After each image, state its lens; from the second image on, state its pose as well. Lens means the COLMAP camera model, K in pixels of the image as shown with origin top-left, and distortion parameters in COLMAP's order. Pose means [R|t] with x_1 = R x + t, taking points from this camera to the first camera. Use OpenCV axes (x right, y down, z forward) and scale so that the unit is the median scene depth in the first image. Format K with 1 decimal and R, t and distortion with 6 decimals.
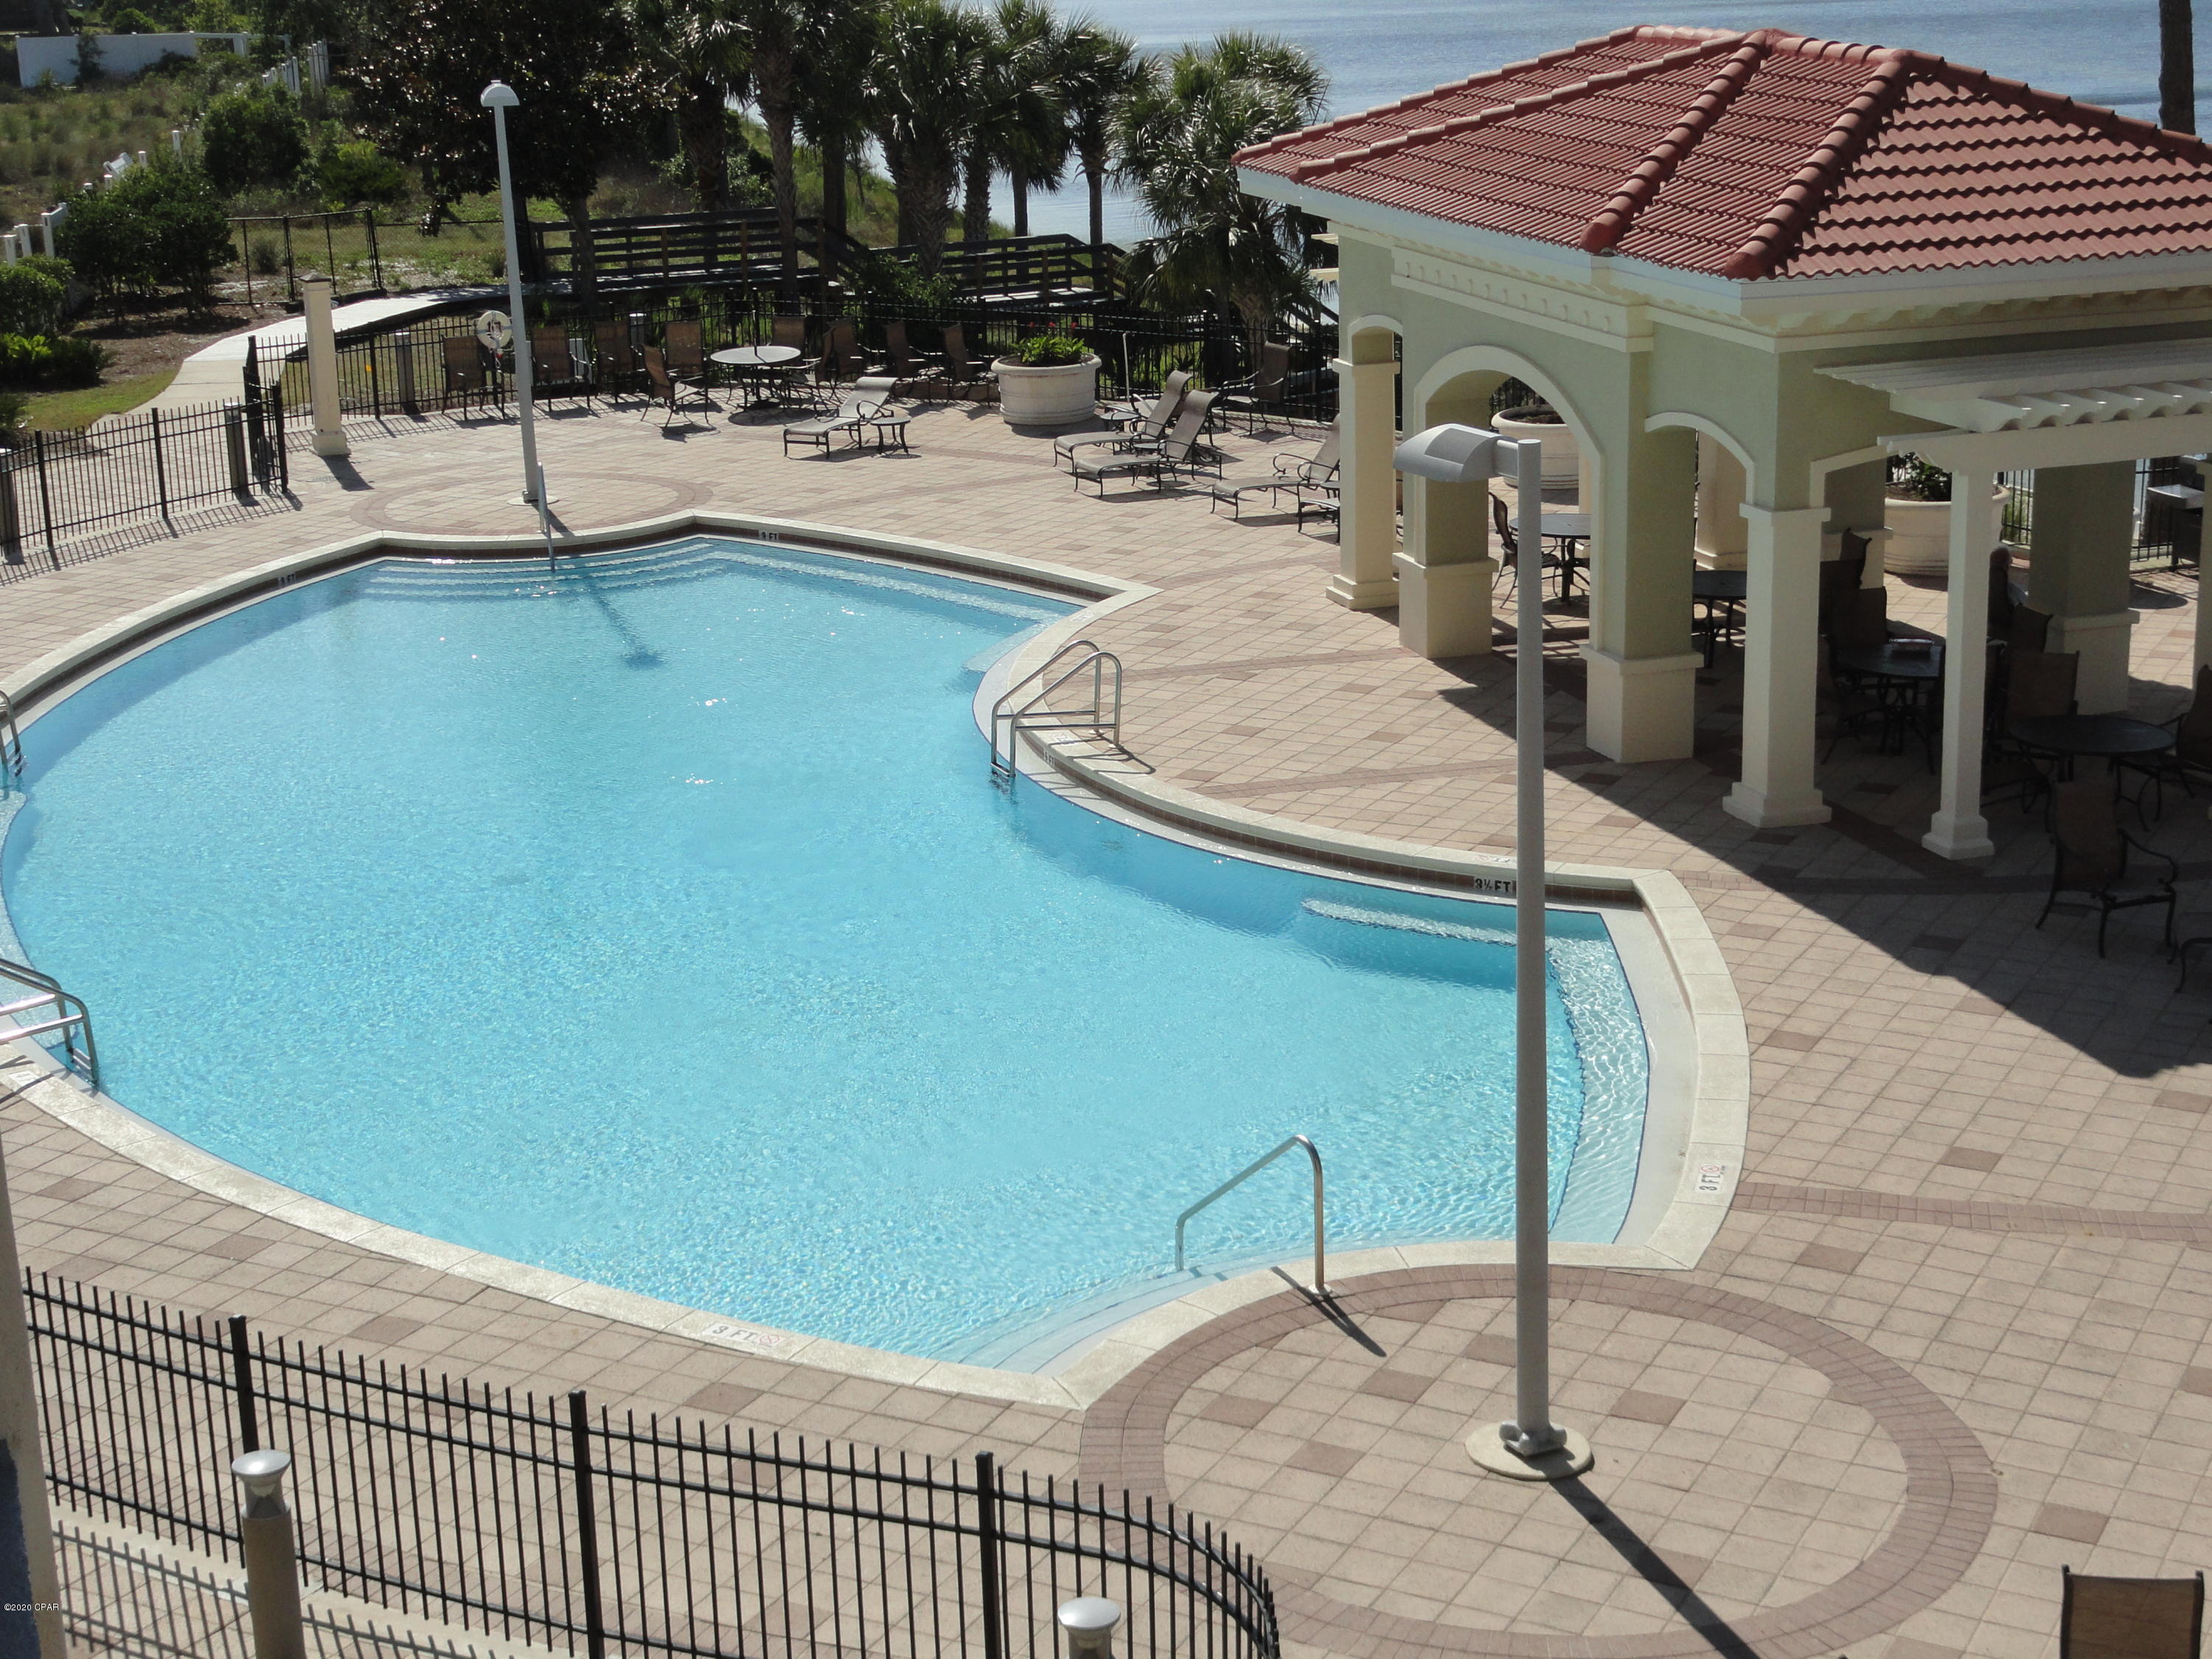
lens RADIAL K [[3425.4, 0, 1106.0], [0, 3425.4, 829.5], [0, 0, 1]] dist [-0.006013, 0.150068]
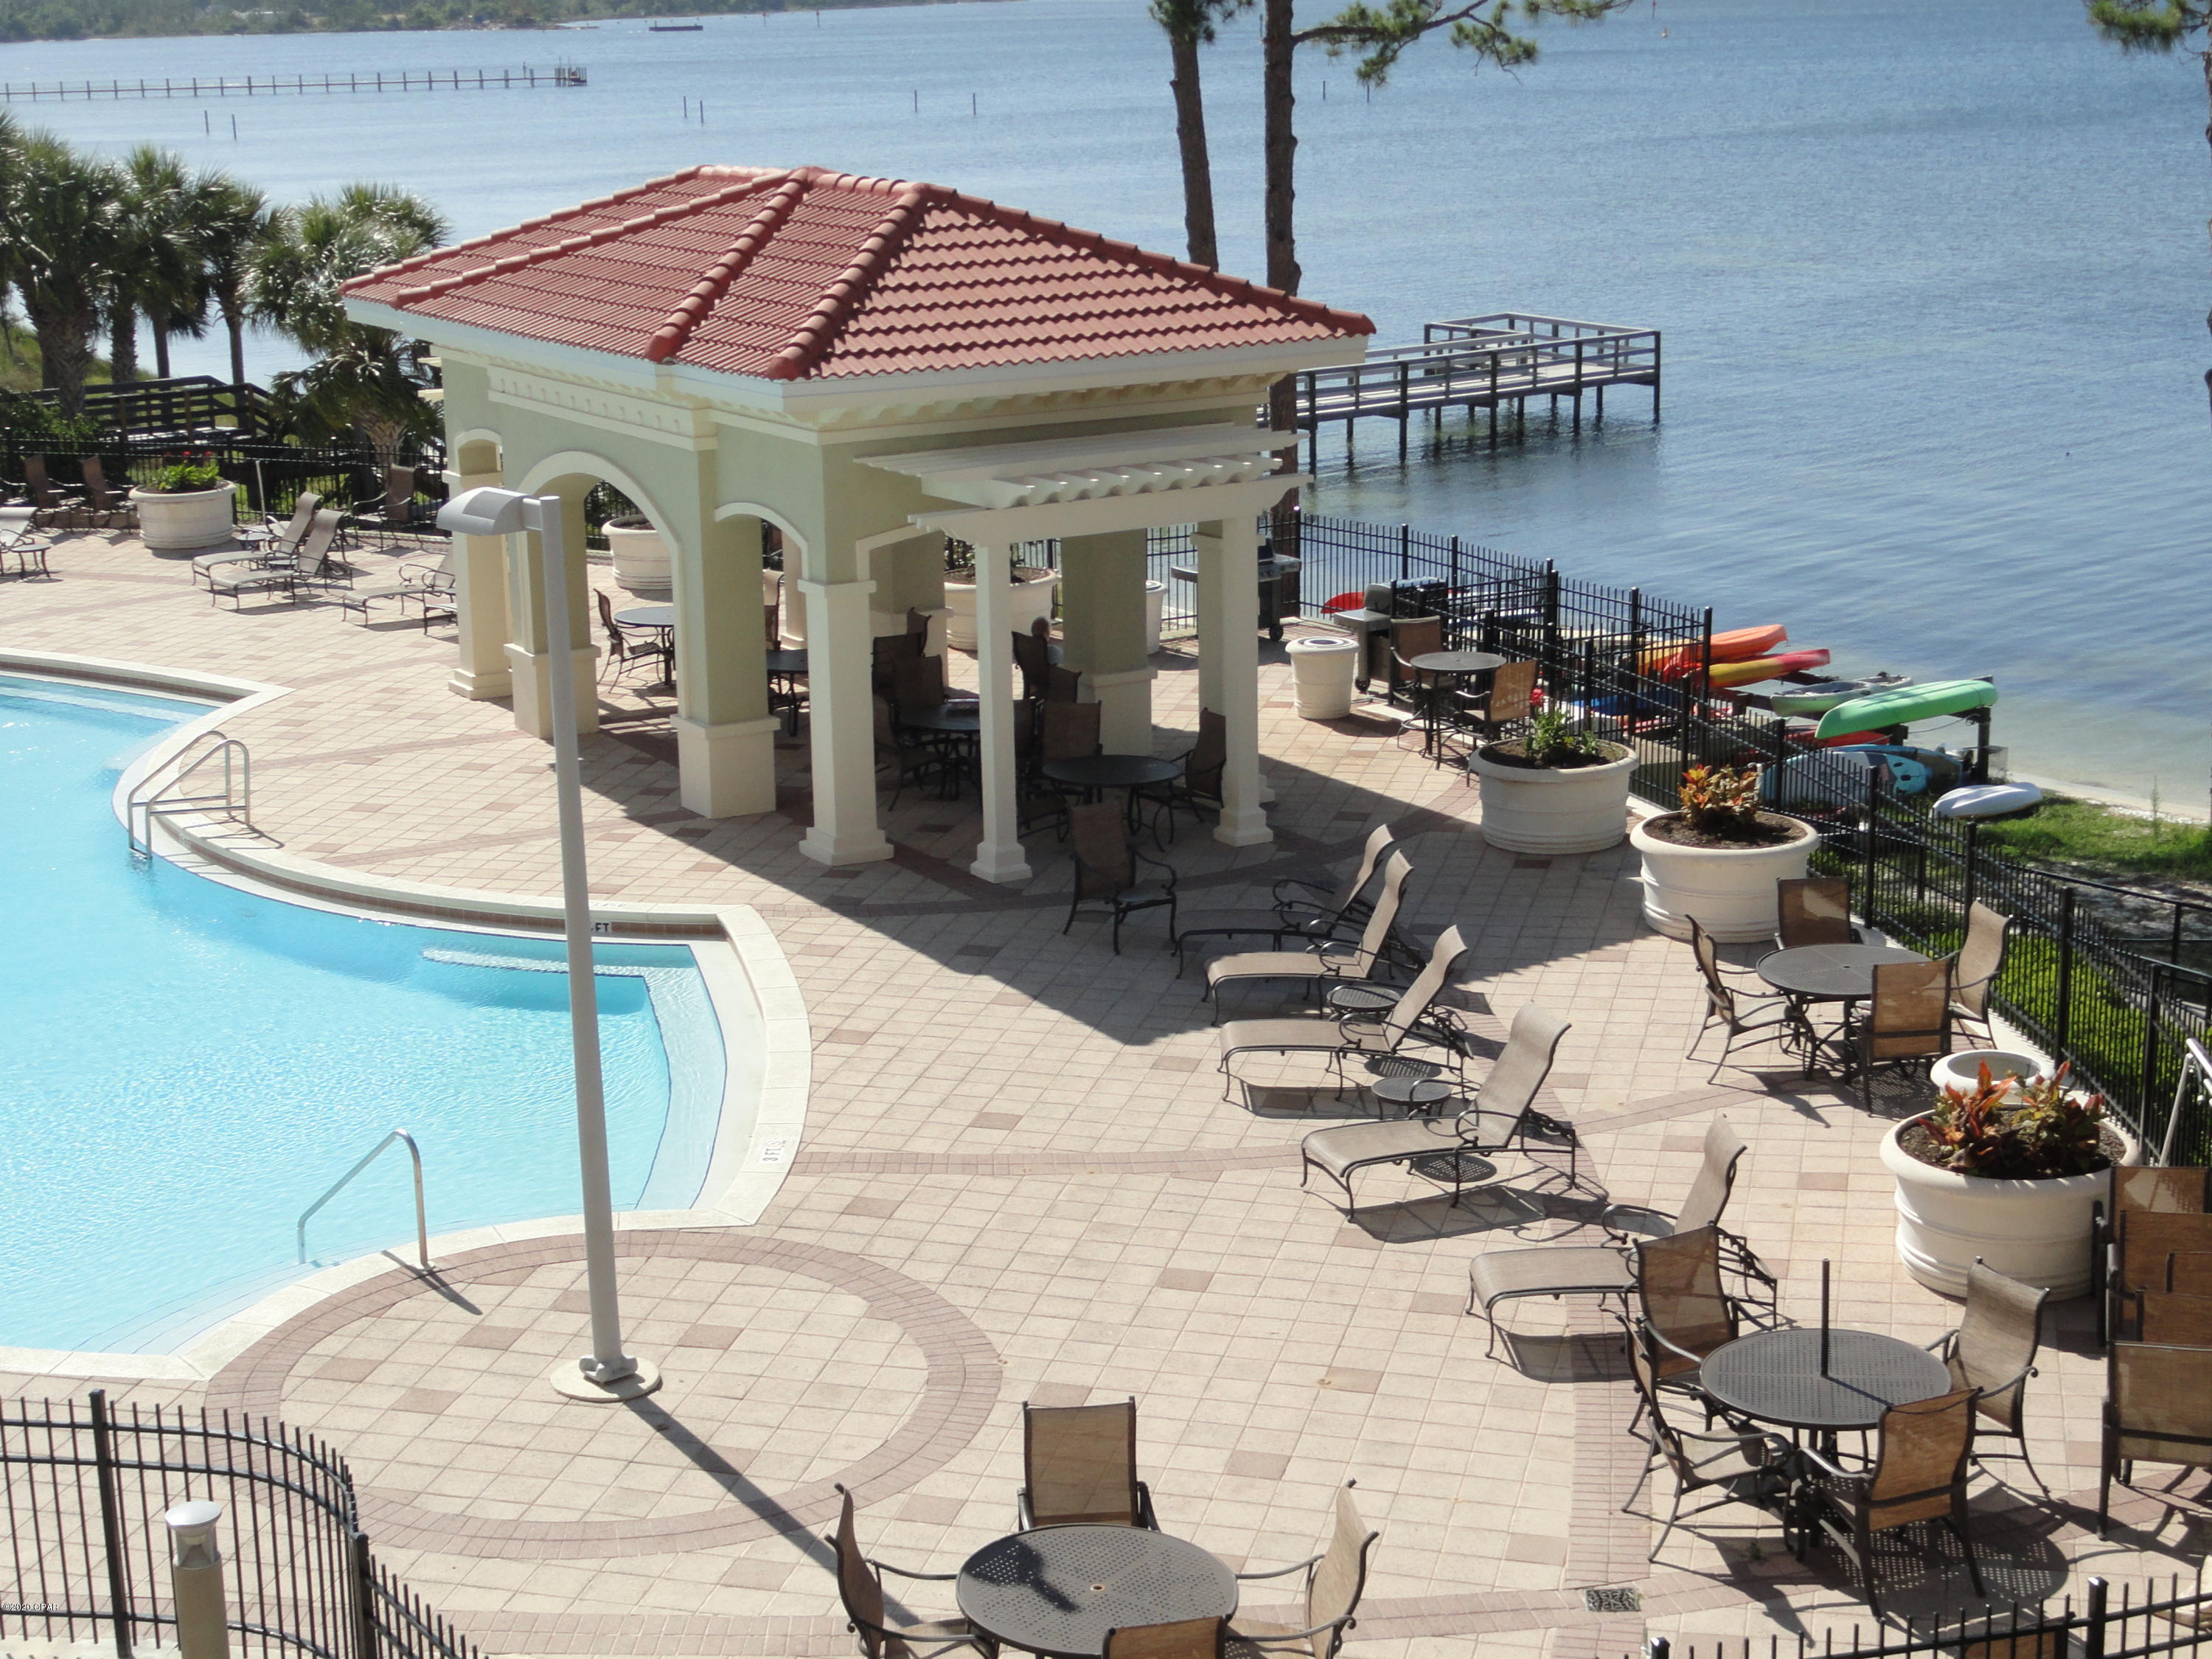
lens RADIAL K [[3403.1, 0, 1099.2], [0, 3403.1, 878.7], [0, 0, 1]] dist [-0.020123, 0.144419]
pose [[0.974625, -0.049030, 0.218407, 0.032262], [0.056492, 0.998009, -0.028053, 0.040598], [-0.216596, 0.039680, 0.975455, -0.113372]]
